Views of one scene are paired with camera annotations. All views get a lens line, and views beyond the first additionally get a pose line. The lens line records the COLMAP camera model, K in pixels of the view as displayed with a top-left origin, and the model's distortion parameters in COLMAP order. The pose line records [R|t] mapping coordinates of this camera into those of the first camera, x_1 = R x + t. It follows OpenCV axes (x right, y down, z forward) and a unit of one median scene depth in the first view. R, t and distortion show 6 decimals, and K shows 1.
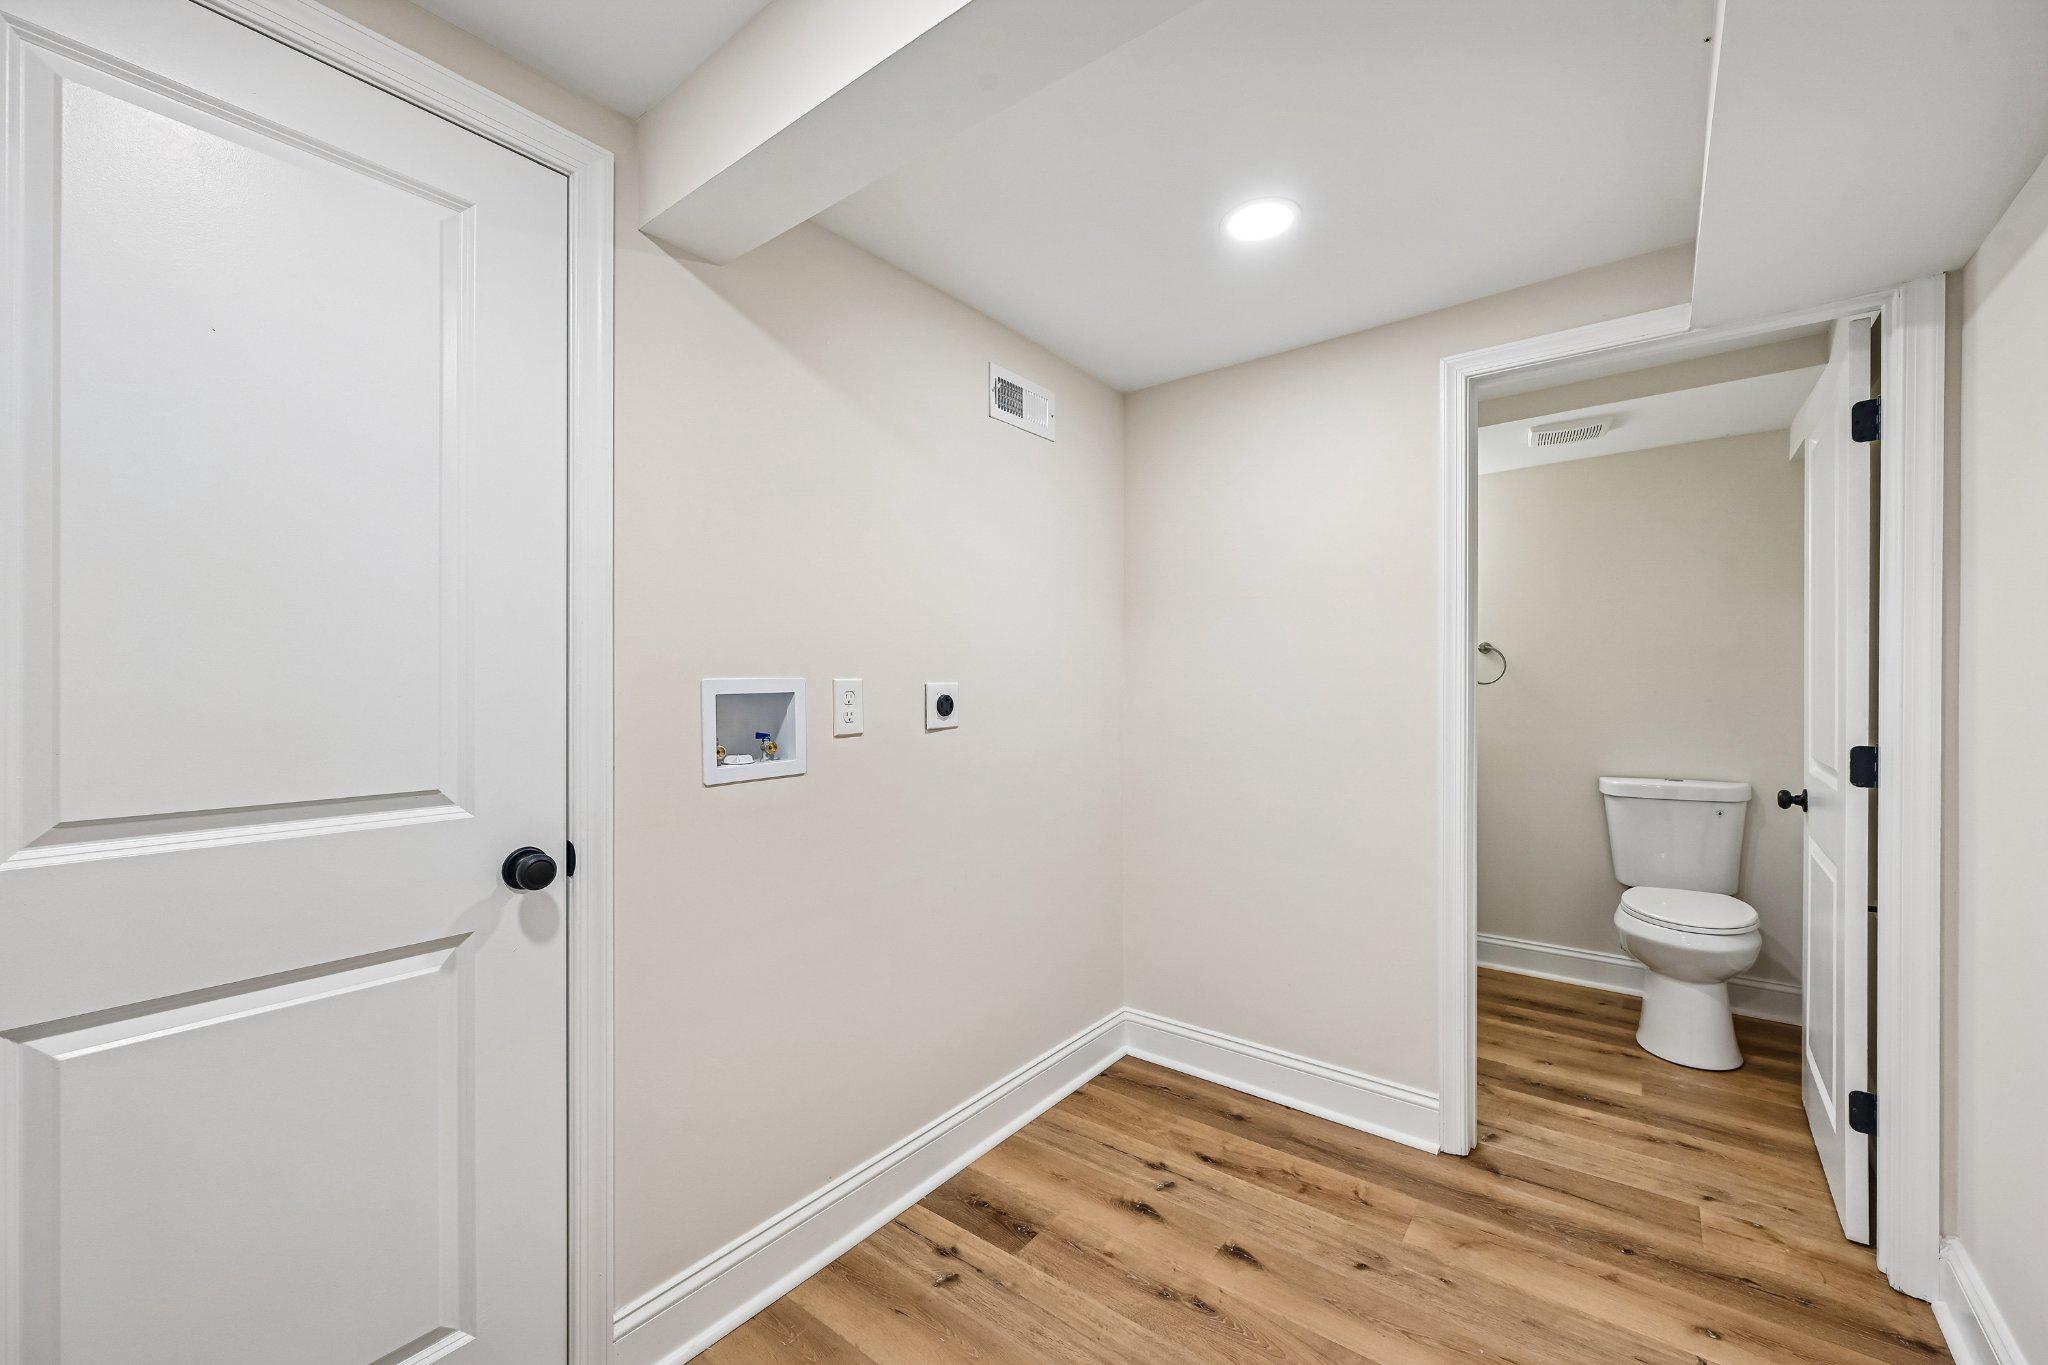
lens RADIAL K [[809.1, 0, 1038.5], [0, 809.1, 685.2], [0, 0, 1]] dist [0.003099, -0.000027]
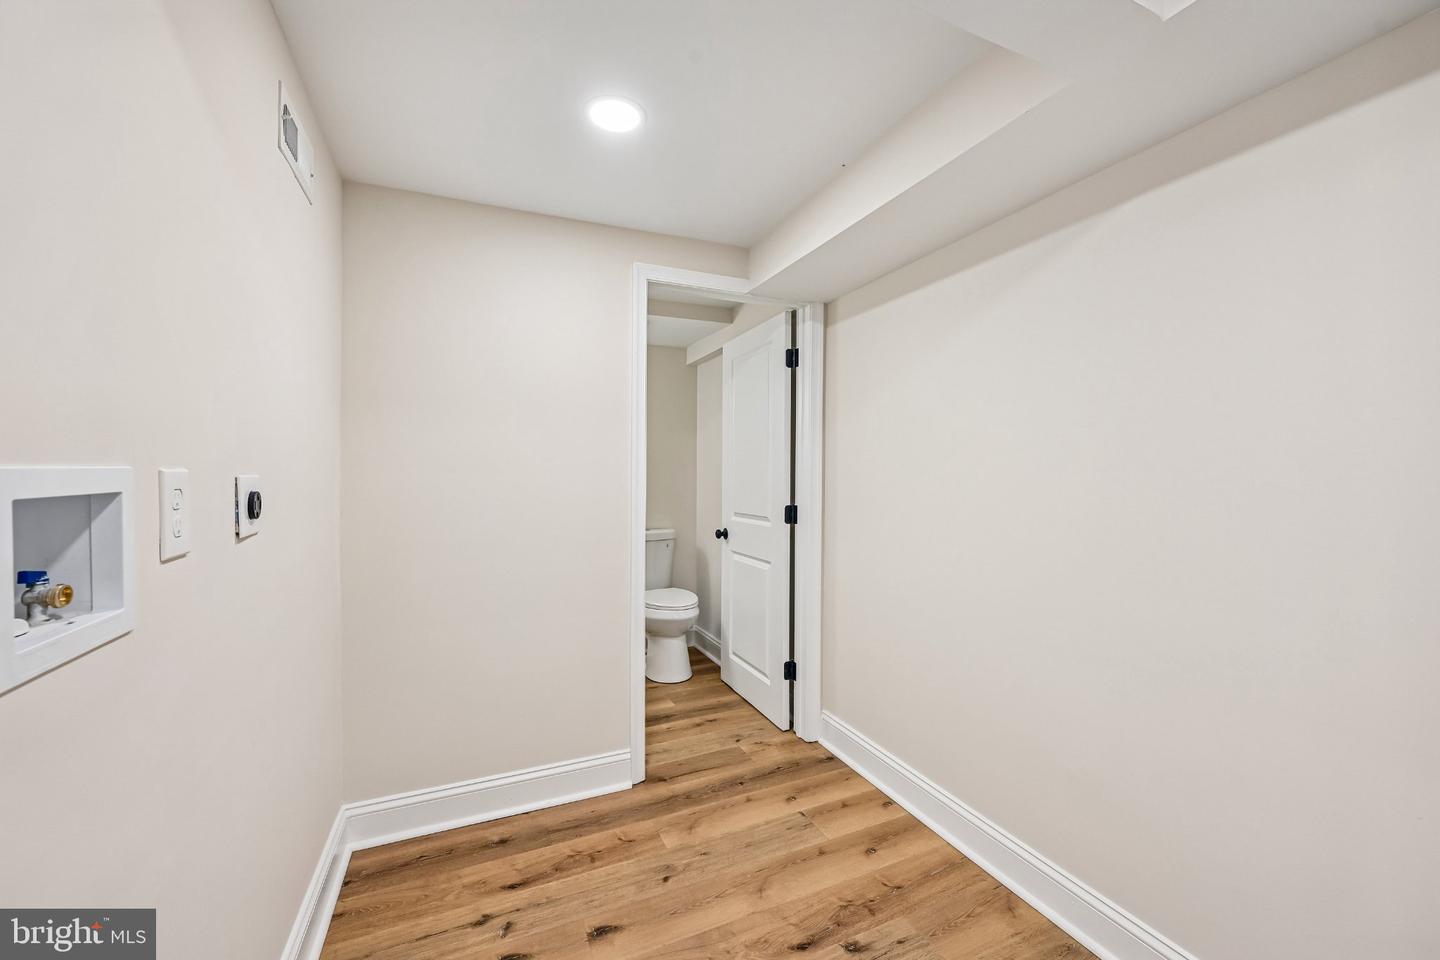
lens RADIAL K [[568.9, 0, 729.0], [0, 568.9, 480.1], [0, 0, 1]] dist [0.003099, -0.000027]
pose [[0.481775, -0.005245, 0.876279, -0.371221], [0.001518, 0.999986, 0.005151, -0.001341], [-0.876294, -0.001151, 0.481776, 0.350189]]
